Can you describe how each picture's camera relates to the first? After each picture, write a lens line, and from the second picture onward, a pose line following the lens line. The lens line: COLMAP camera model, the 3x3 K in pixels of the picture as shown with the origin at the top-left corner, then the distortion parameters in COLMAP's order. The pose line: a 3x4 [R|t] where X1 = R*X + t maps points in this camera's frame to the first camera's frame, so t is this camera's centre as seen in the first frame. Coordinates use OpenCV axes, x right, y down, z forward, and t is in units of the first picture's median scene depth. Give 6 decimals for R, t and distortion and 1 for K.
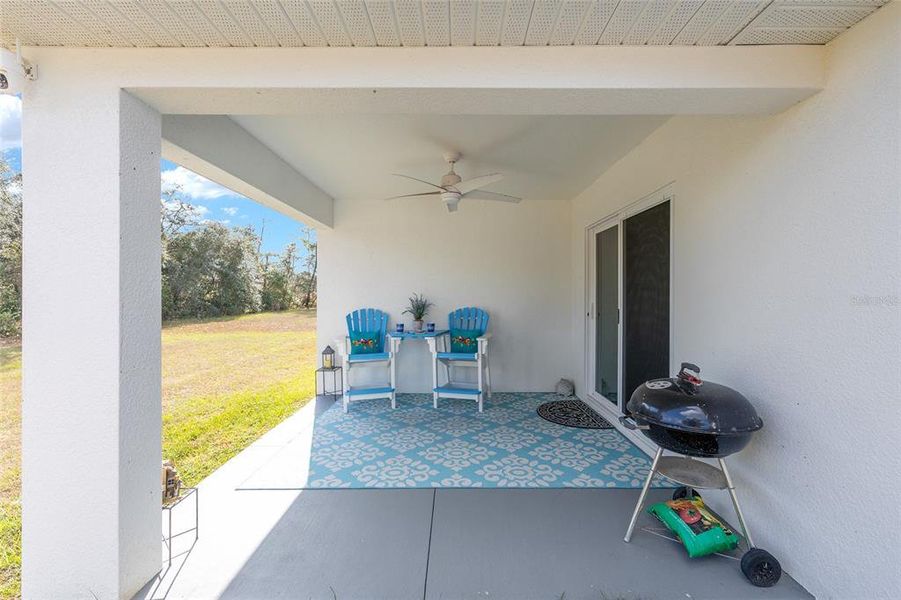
lens RADIAL K [[361.7, 0, 456.1], [0, 361.7, 295.1], [0, 0, 1]] dist [0.000587, 0.000240]
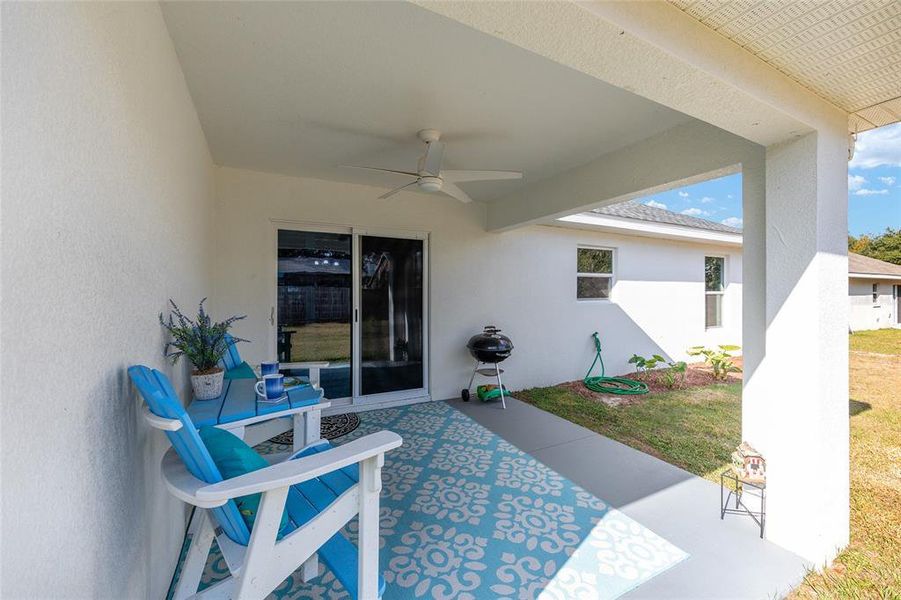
lens RADIAL K [[361.7, 0, 456.1], [0, 361.7, 295.1], [0, 0, 1]] dist [0.000587, 0.000240]
pose [[-0.466977, -0.002289, 0.884267, -0.939694], [-0.000149, 0.999997, 0.002510, -0.014796], [-0.884270, 0.001041, -0.466975, 1.601324]]
